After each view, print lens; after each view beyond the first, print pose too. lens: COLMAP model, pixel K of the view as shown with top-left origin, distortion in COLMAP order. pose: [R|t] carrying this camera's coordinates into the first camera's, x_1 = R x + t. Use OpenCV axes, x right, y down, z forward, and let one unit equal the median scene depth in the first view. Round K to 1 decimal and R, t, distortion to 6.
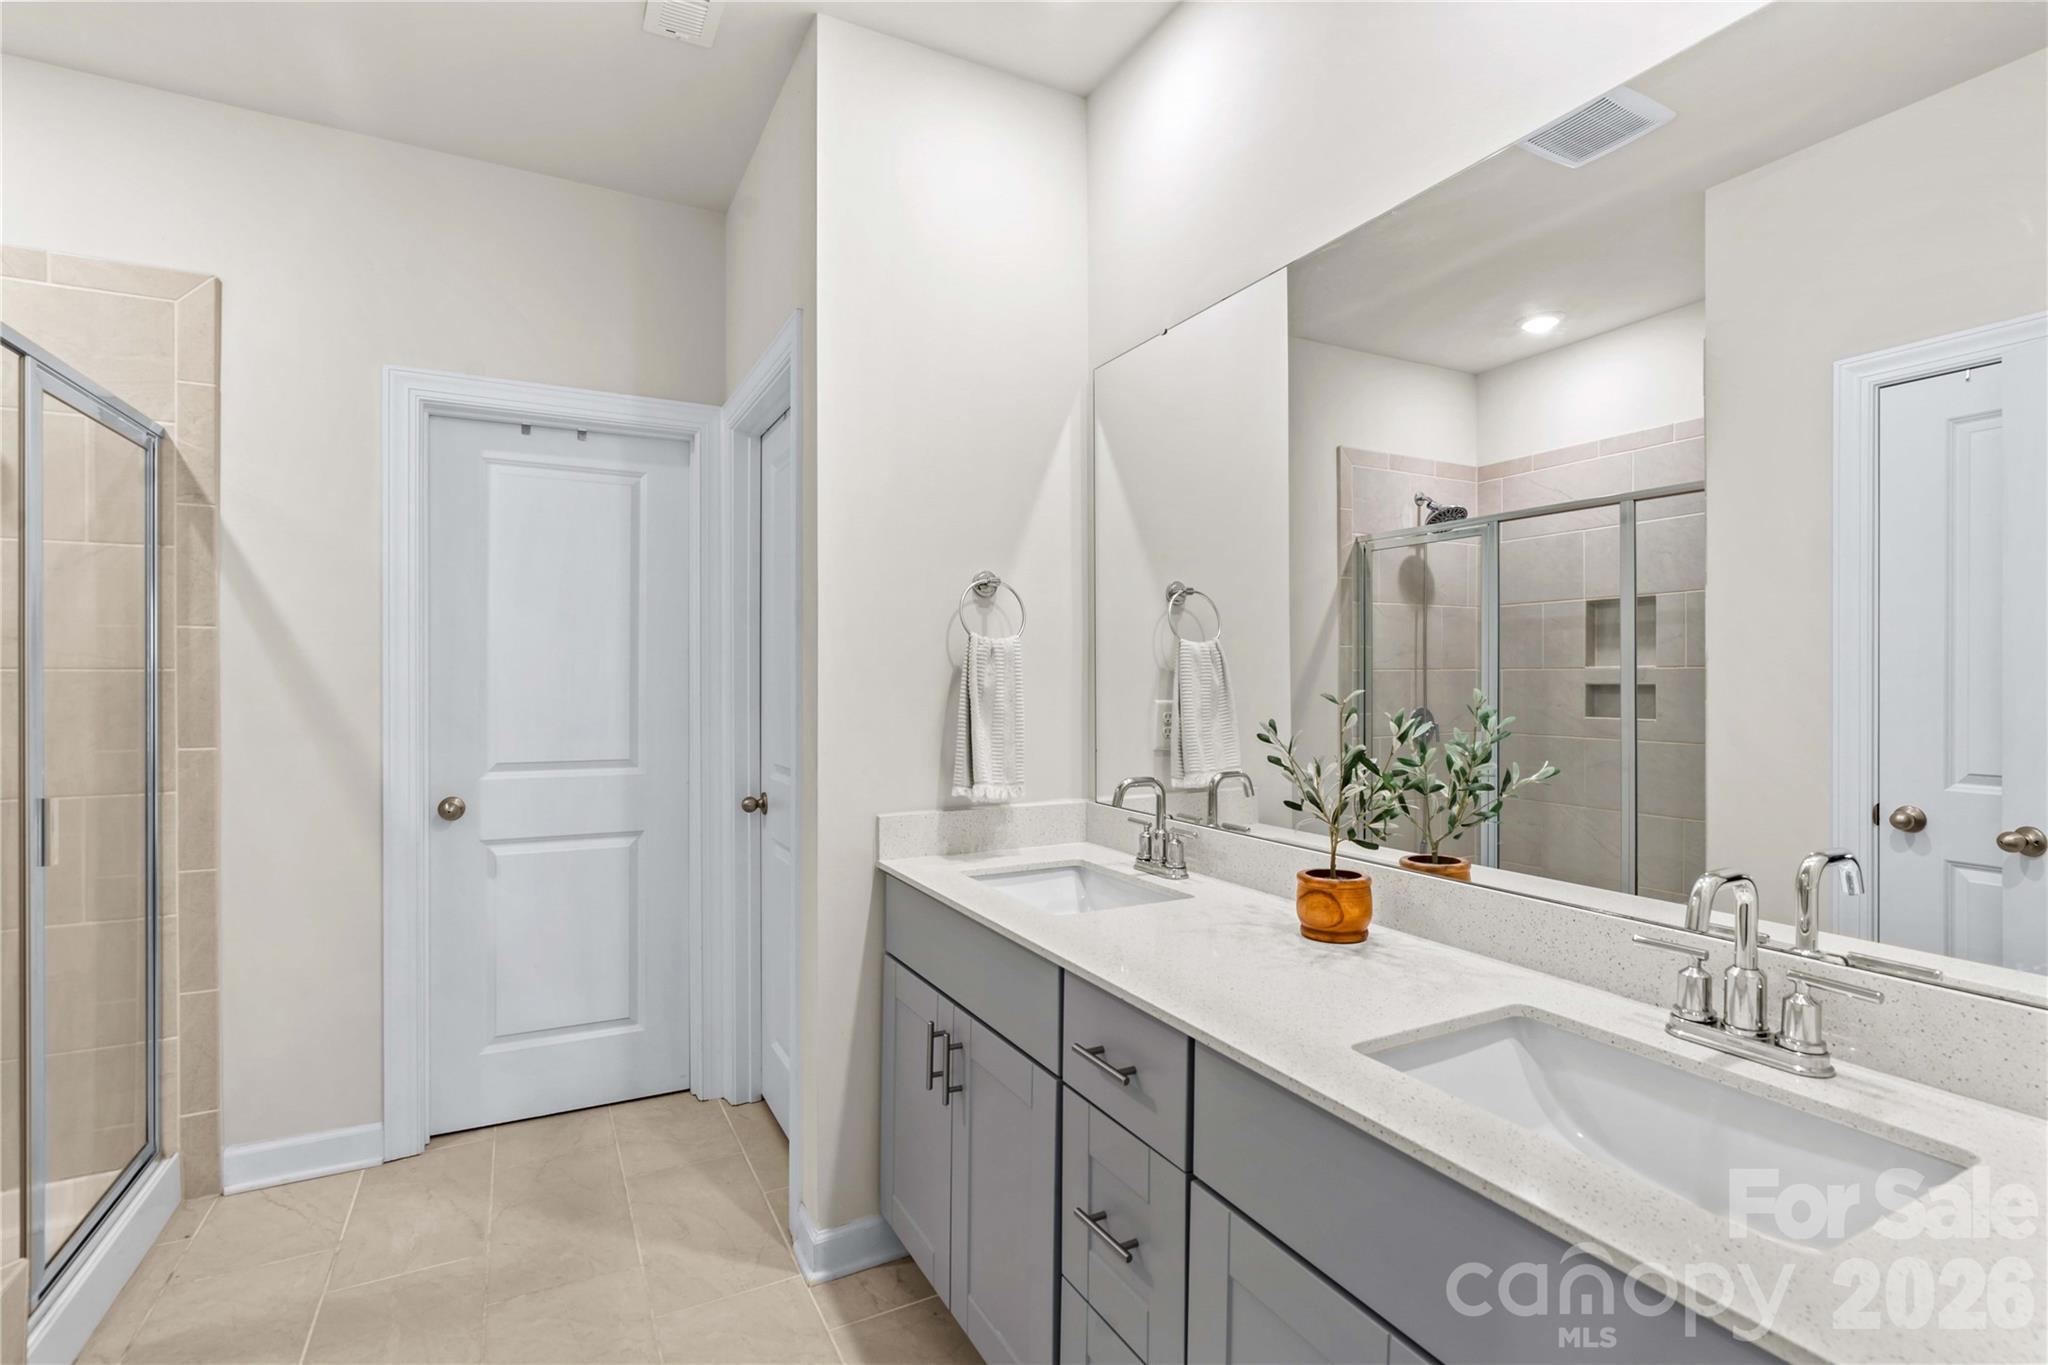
lens RADIAL K [[953.4, 0, 1008.4], [0, 953.4, 666.1], [0, 0, 1]] dist [-0.013786, 0.003667]
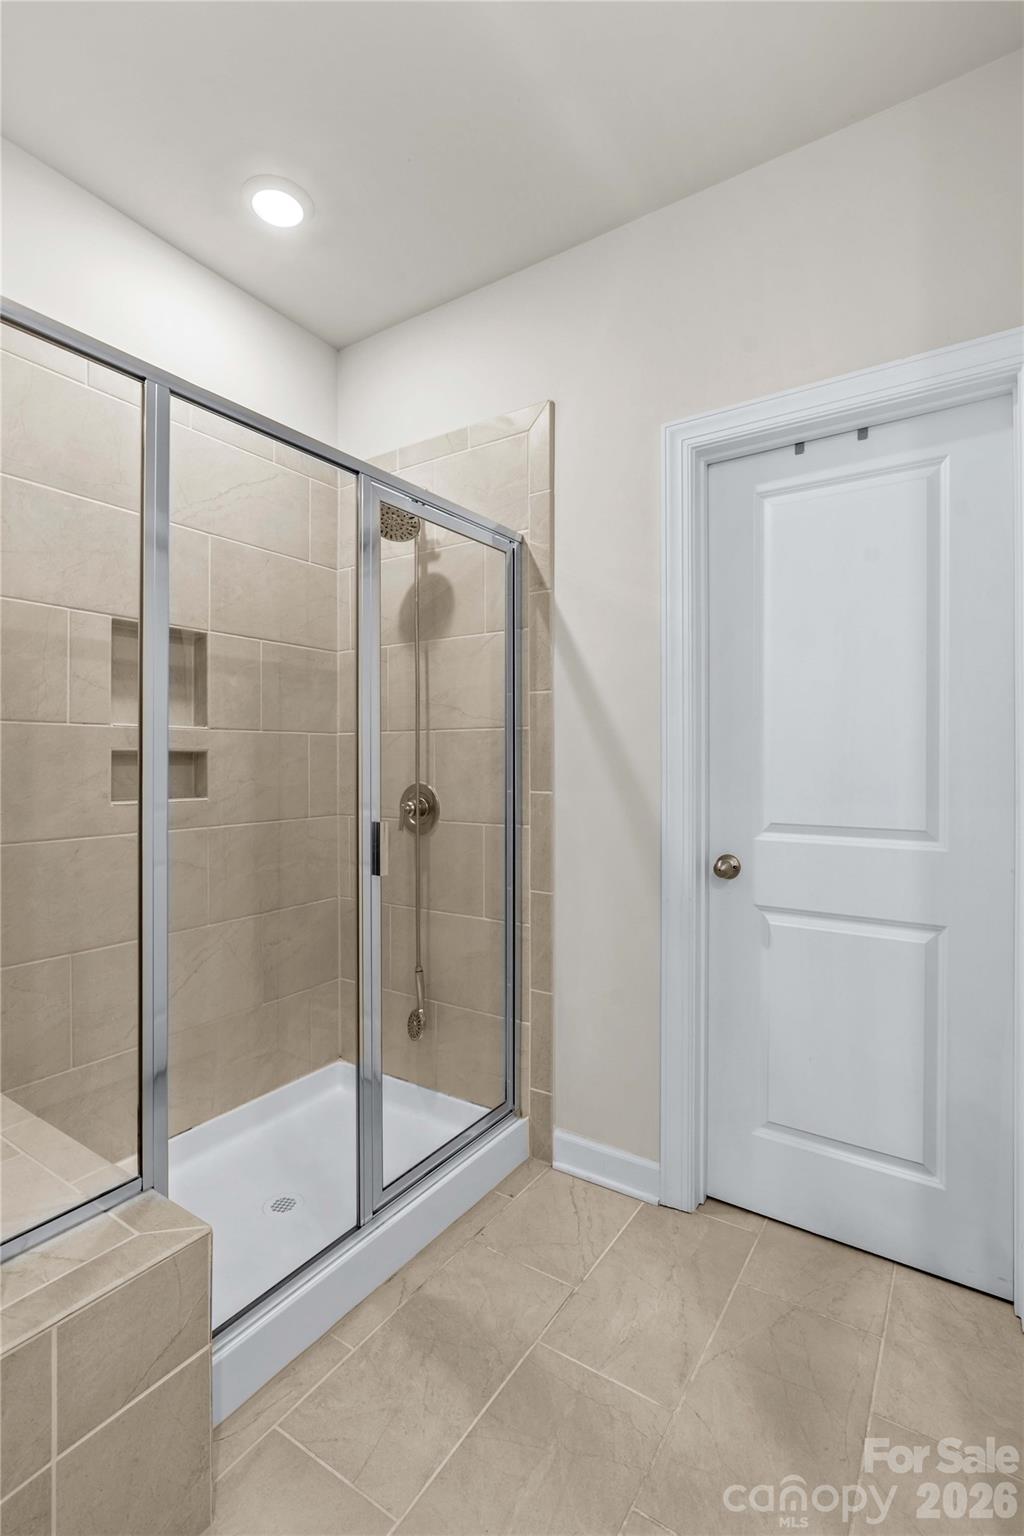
lens RADIAL K [[715.1, 0, 509.1], [0, 715.1, 765.9], [0, 0, 1]] dist [-0.013786, 0.003667]
pose [[0.505236, 0.000460, -0.862981, -0.083313], [0.001840, 0.999997, 0.001610, 0.052012], [0.862979, -0.002402, 0.505233, 0.497132]]
